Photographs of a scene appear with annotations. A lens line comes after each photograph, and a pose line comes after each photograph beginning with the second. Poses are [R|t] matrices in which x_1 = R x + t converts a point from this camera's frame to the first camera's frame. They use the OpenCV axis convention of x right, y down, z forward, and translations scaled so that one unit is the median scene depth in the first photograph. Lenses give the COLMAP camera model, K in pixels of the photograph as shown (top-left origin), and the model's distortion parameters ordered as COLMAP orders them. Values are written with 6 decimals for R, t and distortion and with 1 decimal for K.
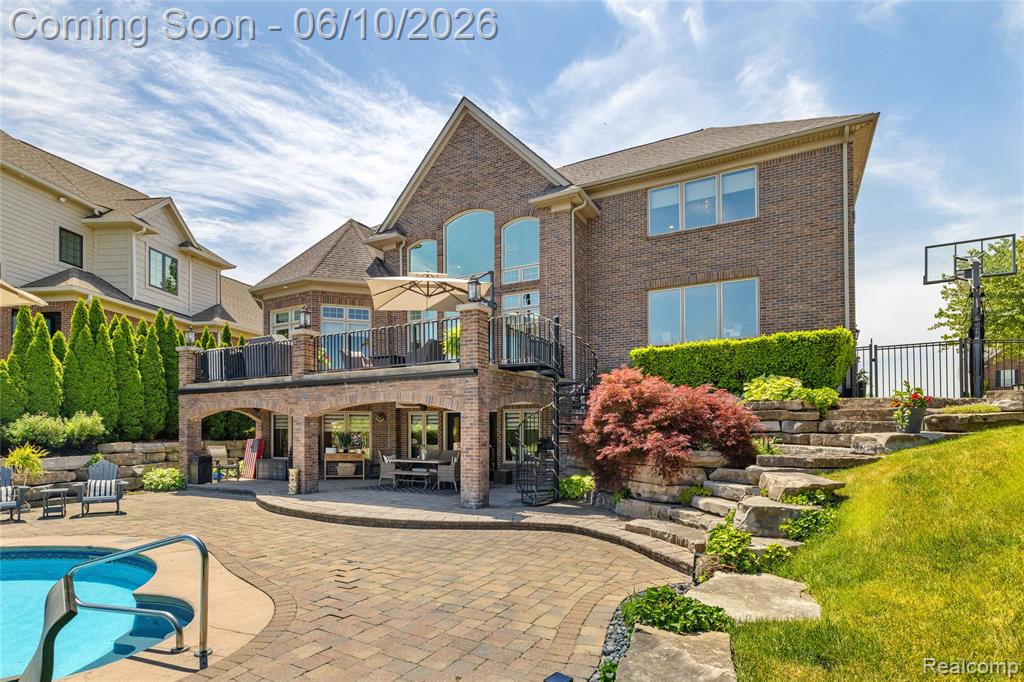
lens RADIAL K [[539.6, 0, 507.3], [0, 539.6, 430.8], [0, 0, 1]] dist [0.000308, 0.000324]
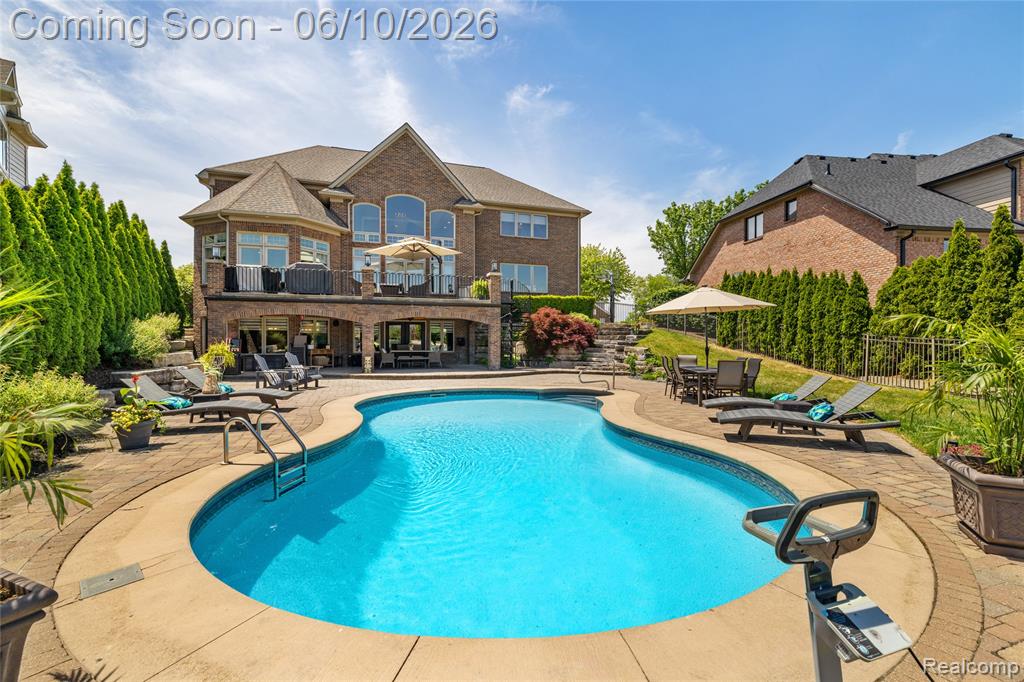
lens RADIAL K [[456.8, 0, 526.8], [0, 456.8, 340.9], [0, 0, 1]] dist [-0.008607, 0.004669]
pose [[0.657163, -0.005634, 0.753728, -0.958294], [-0.007252, 0.999879, 0.013796, 0.003108], [-0.753714, -0.014532, 0.657042, -0.178919]]
